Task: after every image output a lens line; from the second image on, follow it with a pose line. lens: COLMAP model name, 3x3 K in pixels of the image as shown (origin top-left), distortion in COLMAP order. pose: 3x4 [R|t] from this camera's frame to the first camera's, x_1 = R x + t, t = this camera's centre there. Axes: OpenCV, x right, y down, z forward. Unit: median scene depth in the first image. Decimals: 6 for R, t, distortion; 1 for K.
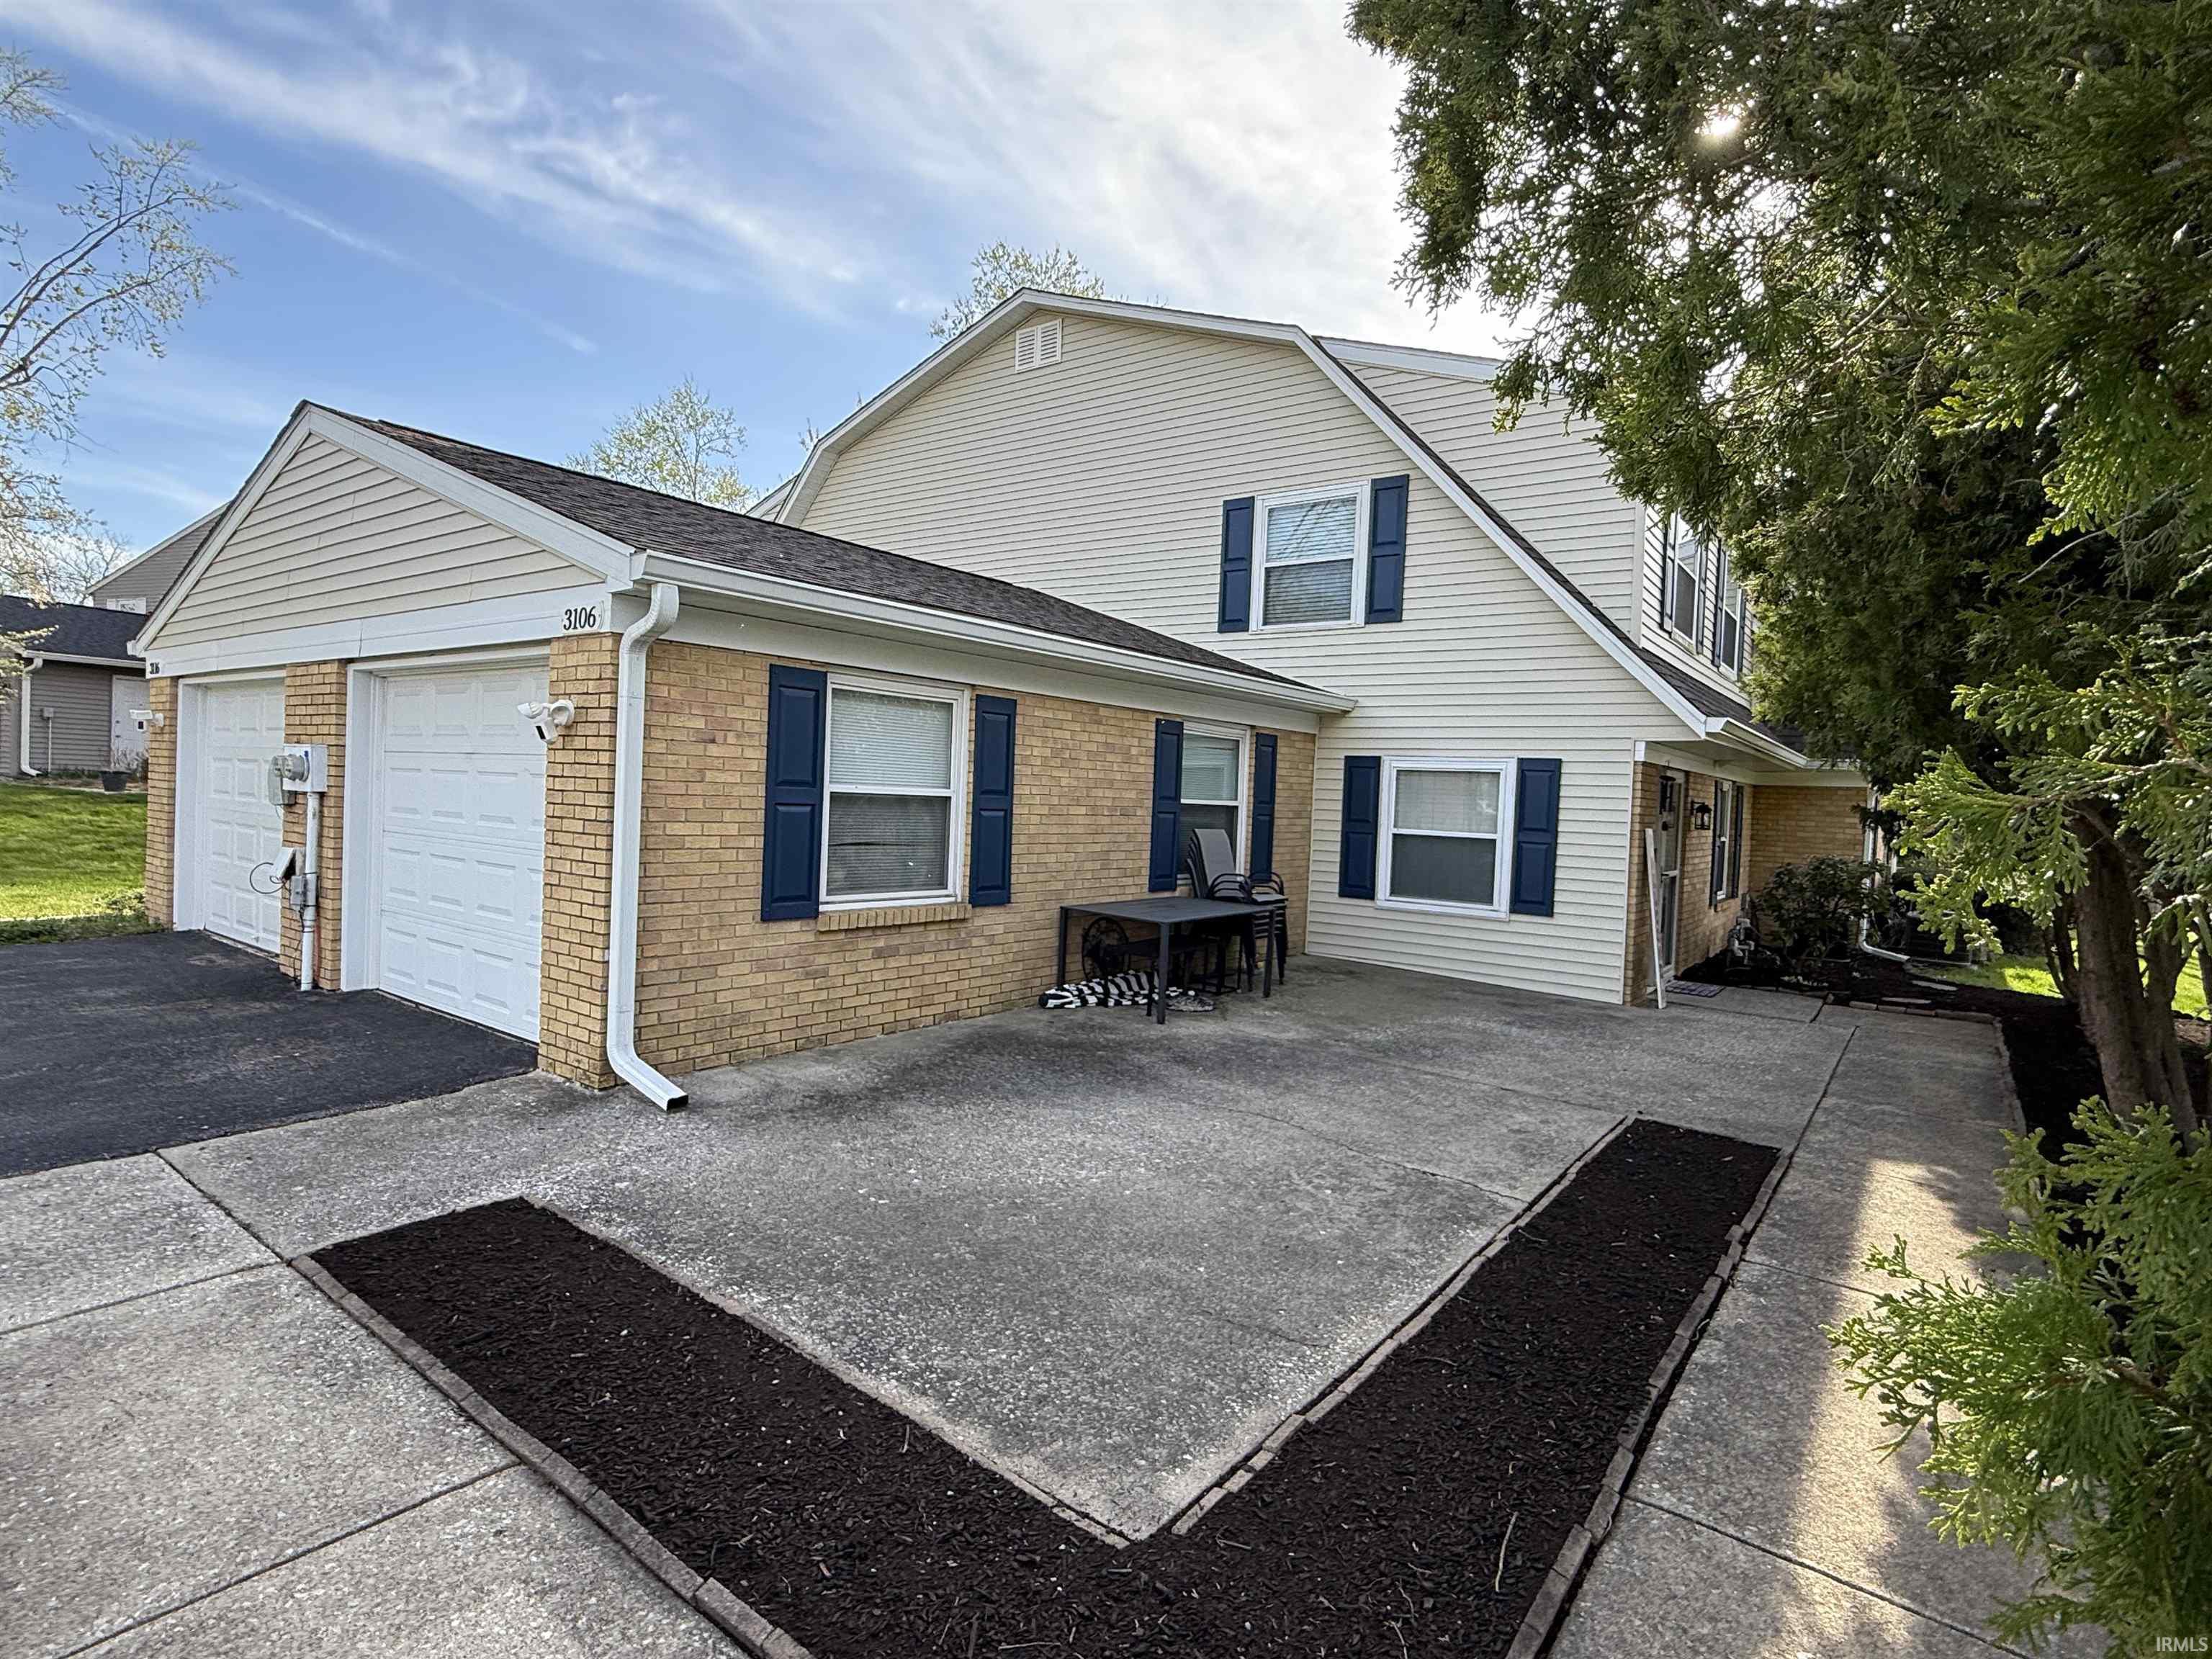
lens RADIAL K [[1120.2, 0, 1122.0], [0, 1120.2, 823.4], [0, 0, 1]] dist [0.003125, -0.001906]
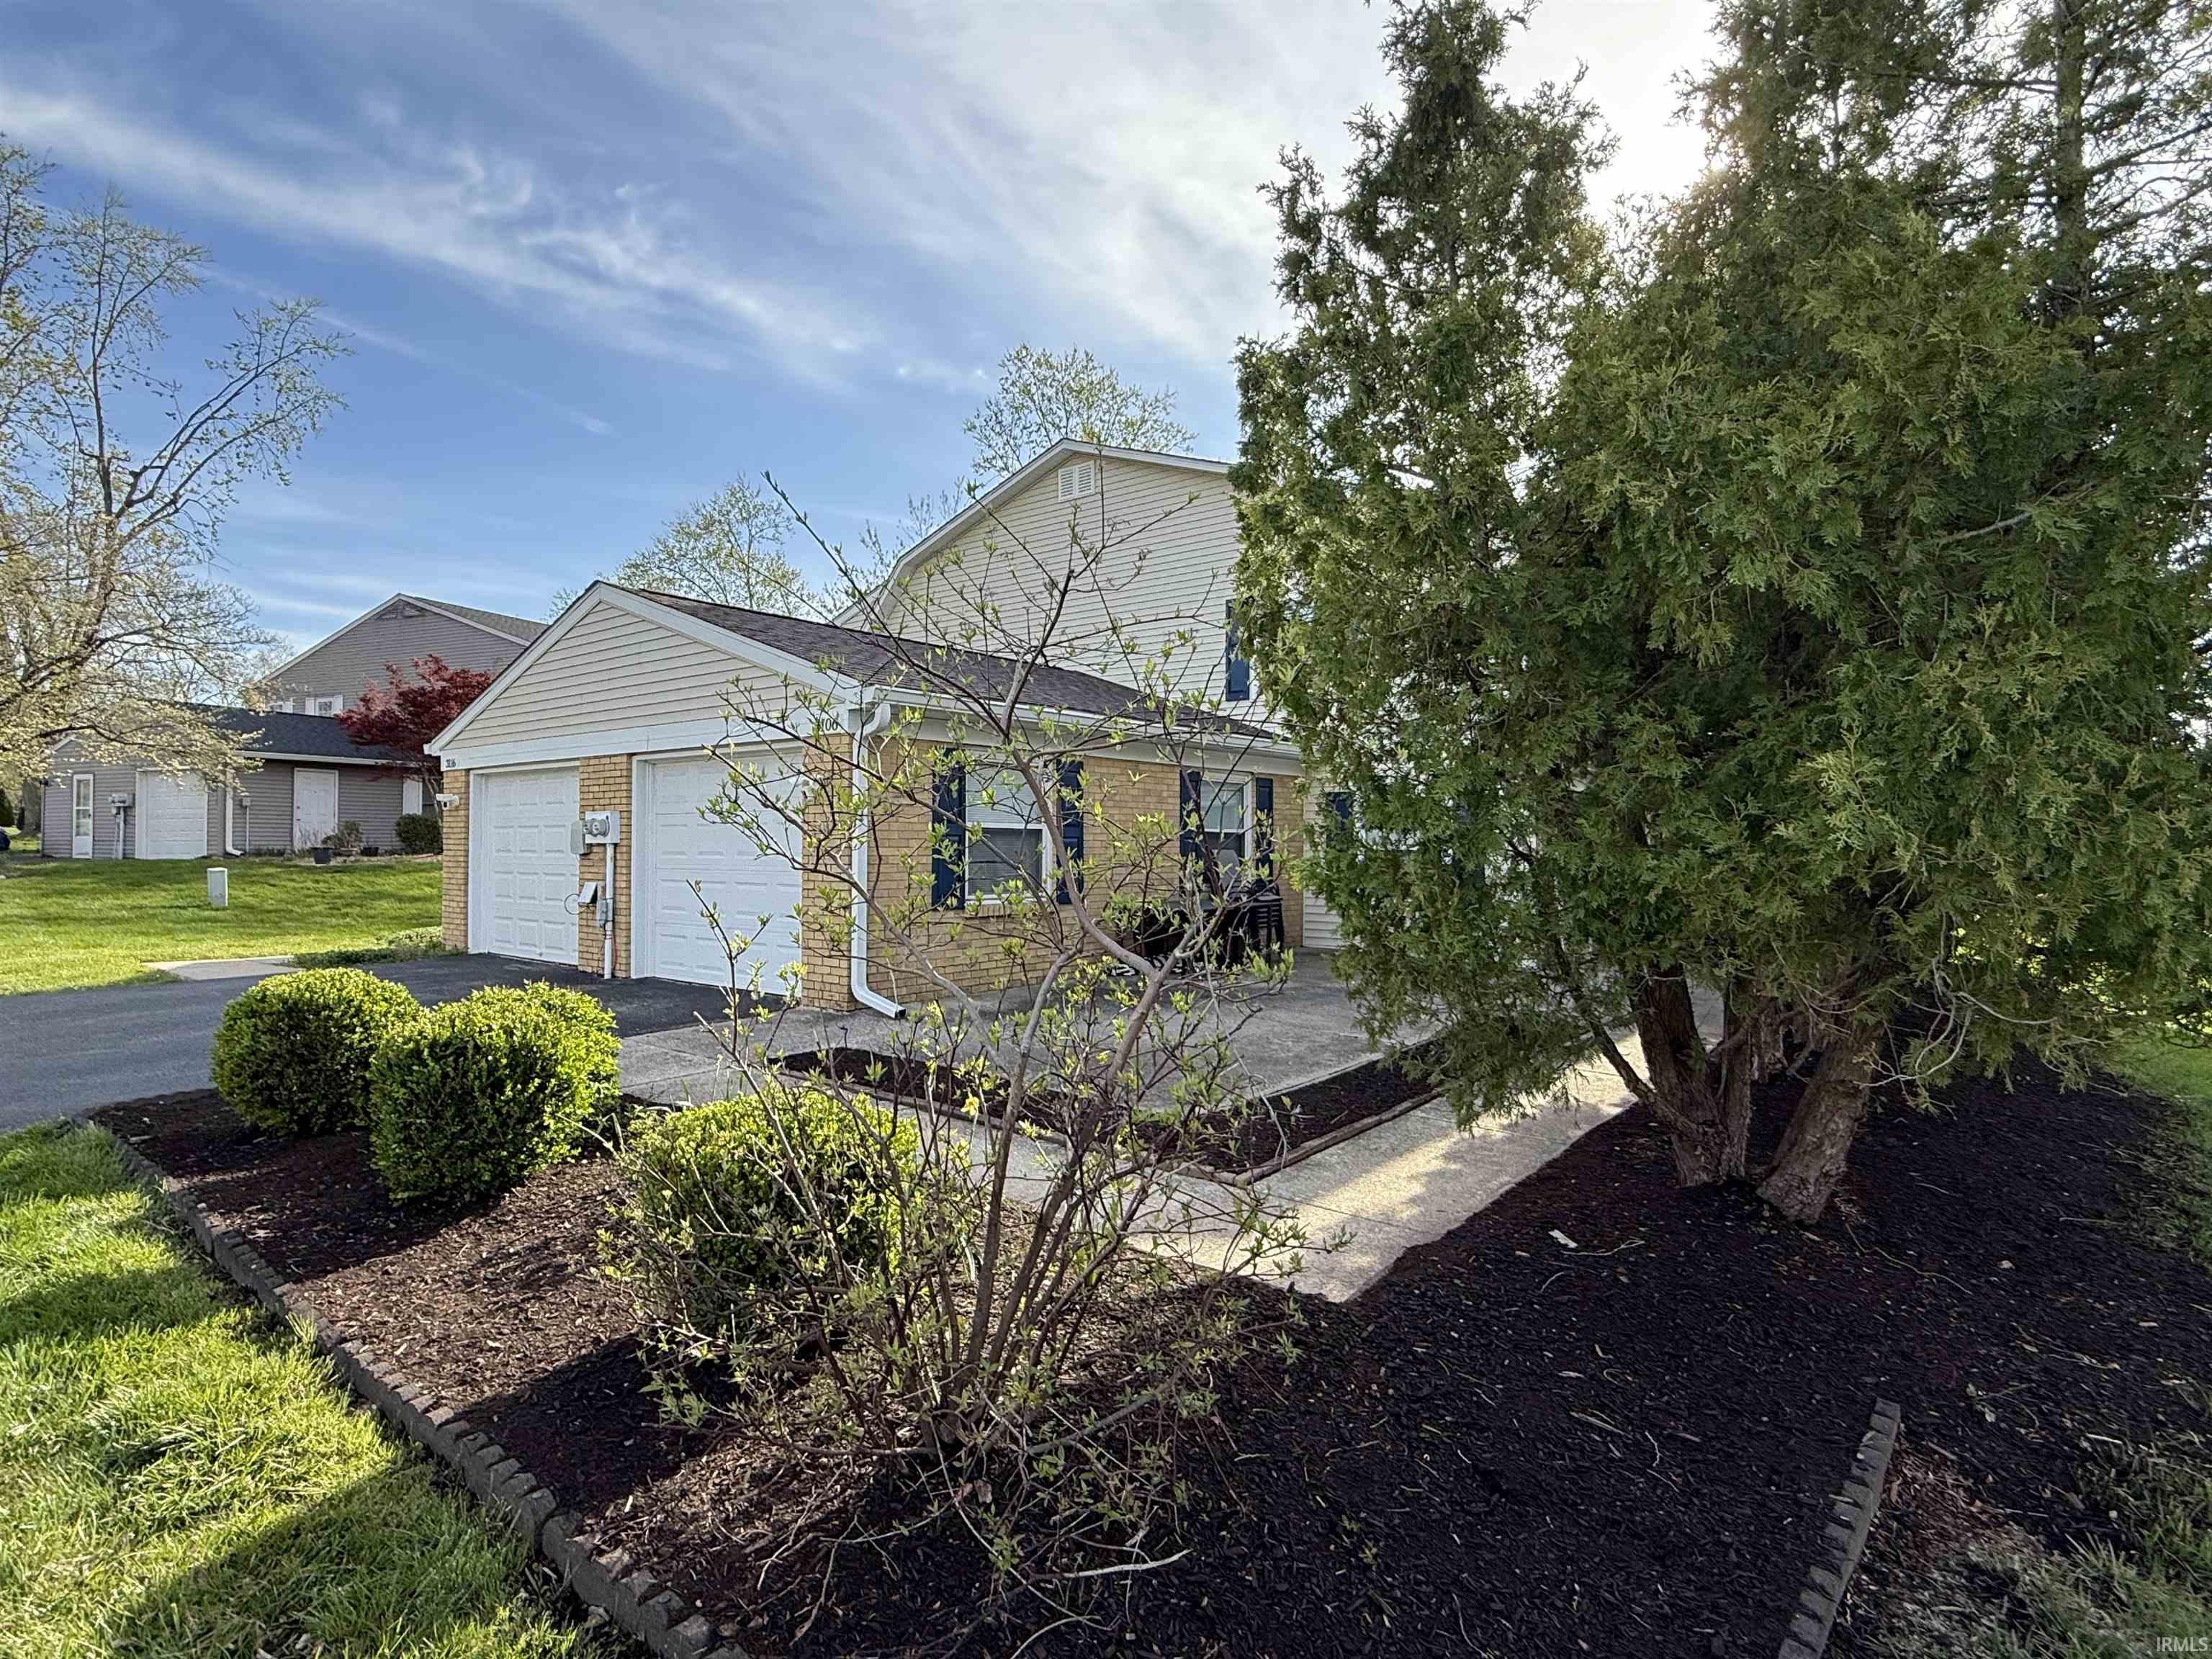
lens RADIAL K [[1120.2, 0, 1116.2], [0, 1120.2, 836.2], [0, 0, 1]] dist [0.003125, -0.001906]
pose [[0.998932, -0.039481, -0.024008, -0.018686], [0.038653, 0.998672, -0.034057, 0.038205], [0.025321, 0.033093, 0.999131, -0.456407]]
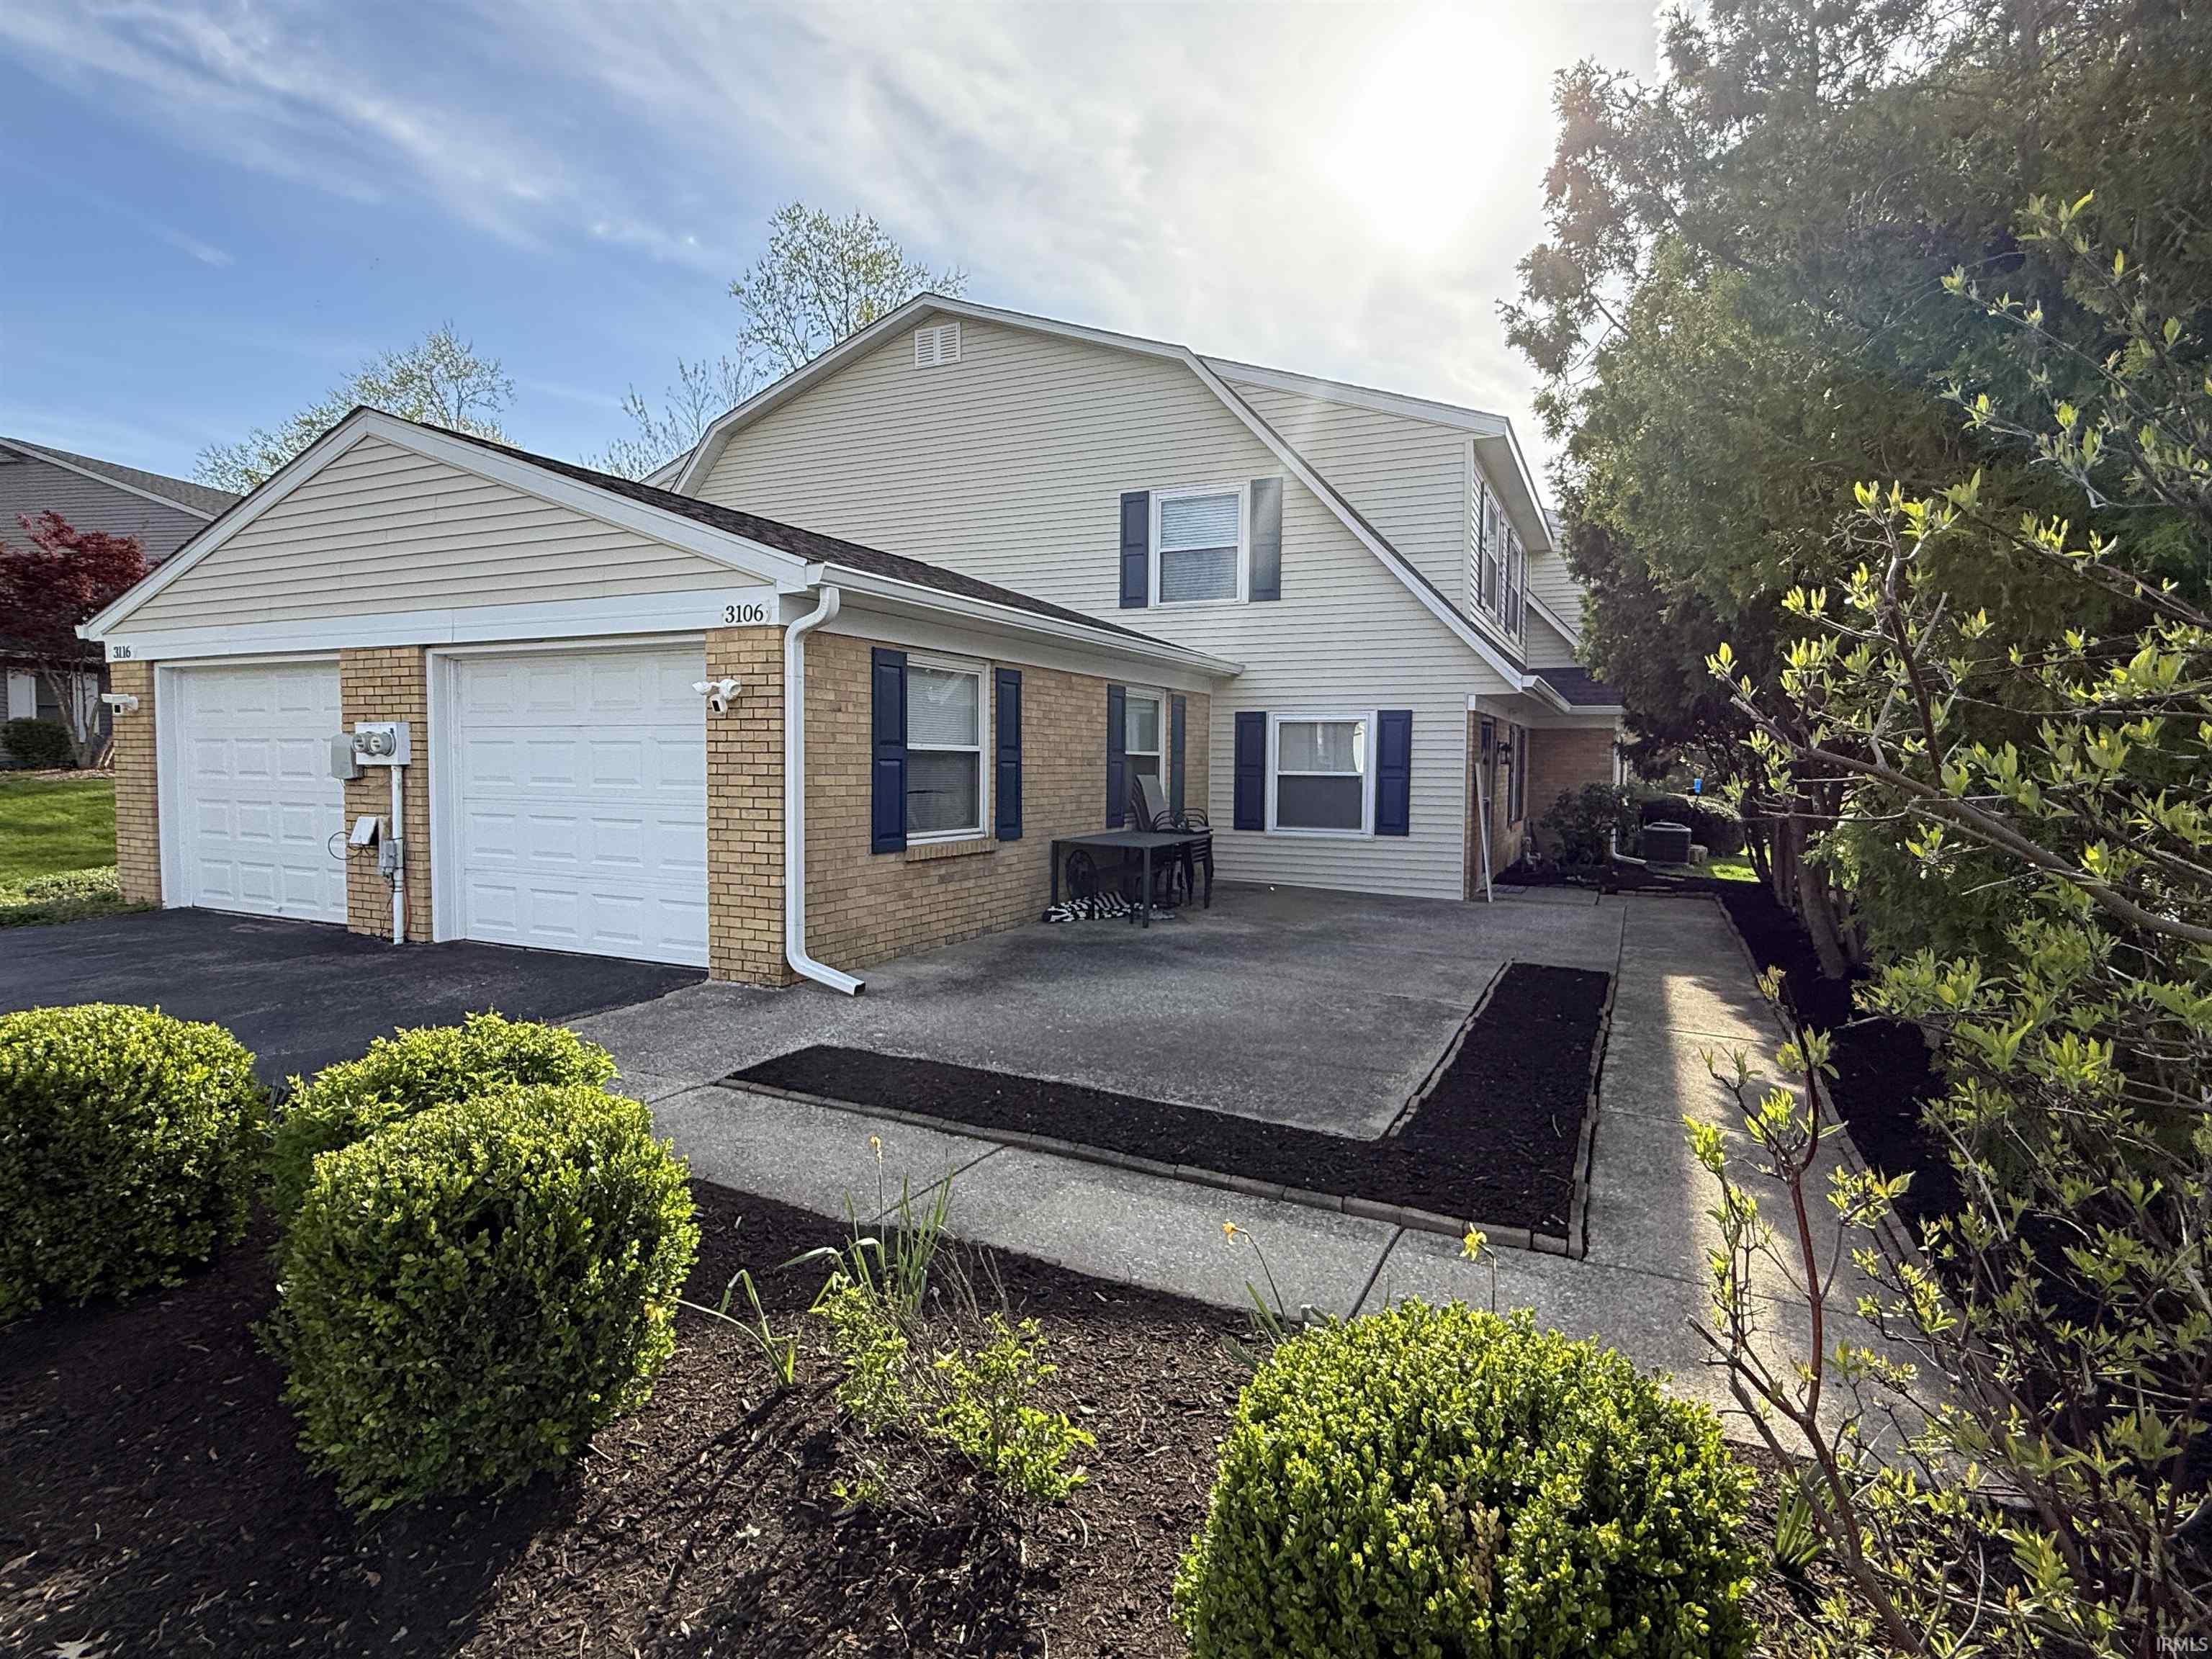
lens RADIAL K [[1120.2, 0, 1118.6], [0, 1120.2, 829.9], [0, 0, 1]] dist [0.003125, -0.001906]
pose [[0.979508, -0.043886, 0.196567, -0.241100], [0.036054, 0.998414, 0.043247, 0.013369], [-0.198153, -0.035274, 0.979536, -0.226860]]
